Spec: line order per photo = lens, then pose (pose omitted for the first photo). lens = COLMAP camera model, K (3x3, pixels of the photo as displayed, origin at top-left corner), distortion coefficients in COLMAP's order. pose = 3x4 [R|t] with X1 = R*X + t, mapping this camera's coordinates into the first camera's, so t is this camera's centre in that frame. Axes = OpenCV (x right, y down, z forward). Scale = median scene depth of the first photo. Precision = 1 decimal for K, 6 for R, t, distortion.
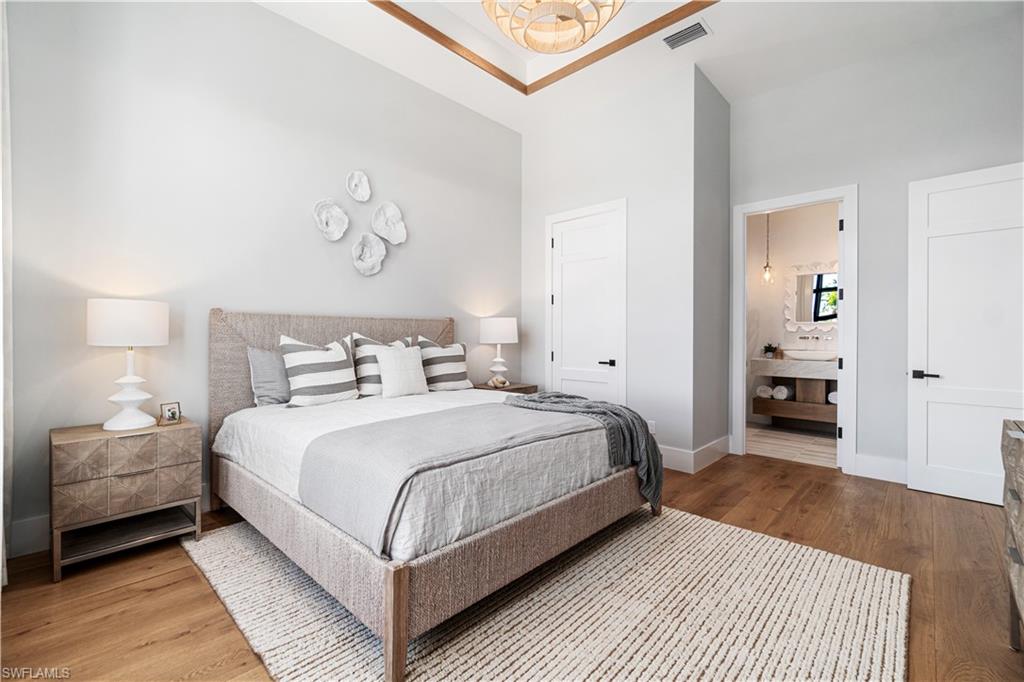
lens RADIAL K [[439.2, 0, 507.1], [0, 439.2, 336.5], [0, 0, 1]] dist [-0.005483, 0.000368]
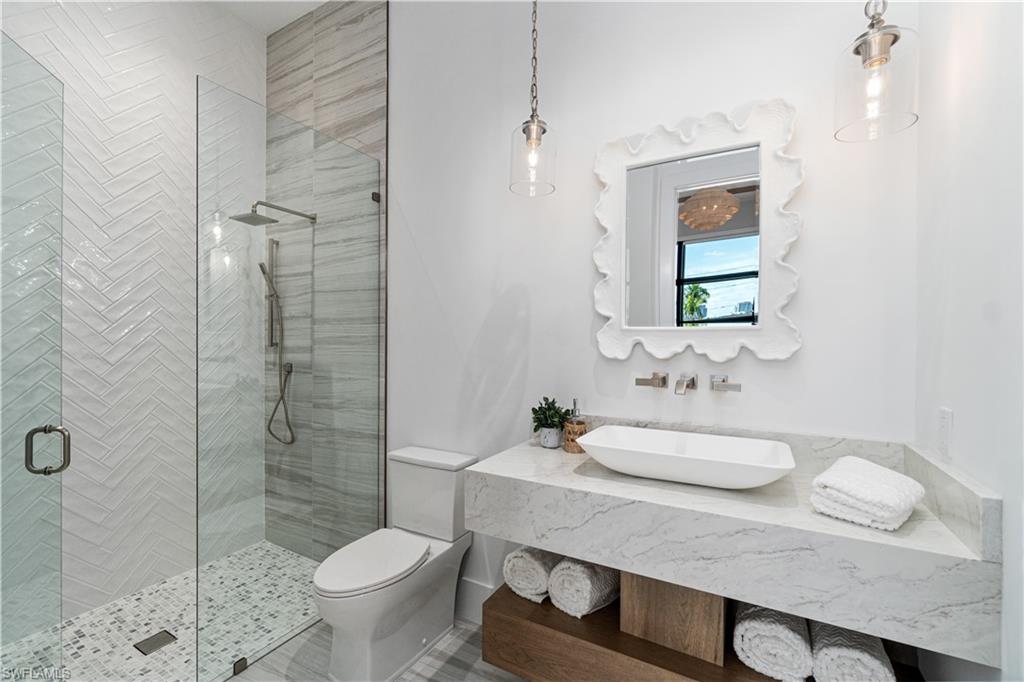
lens RADIAL K [[439.2, 0, 513.5], [0, 439.2, 337.8], [0, 0, 1]] dist [-0.005483, 0.000368]
pose [[0.965711, 0.001463, 0.259617, 0.658920], [-0.000702, 0.999995, -0.003023, -0.031644], [-0.259620, 0.002737, 0.965707, 0.950882]]
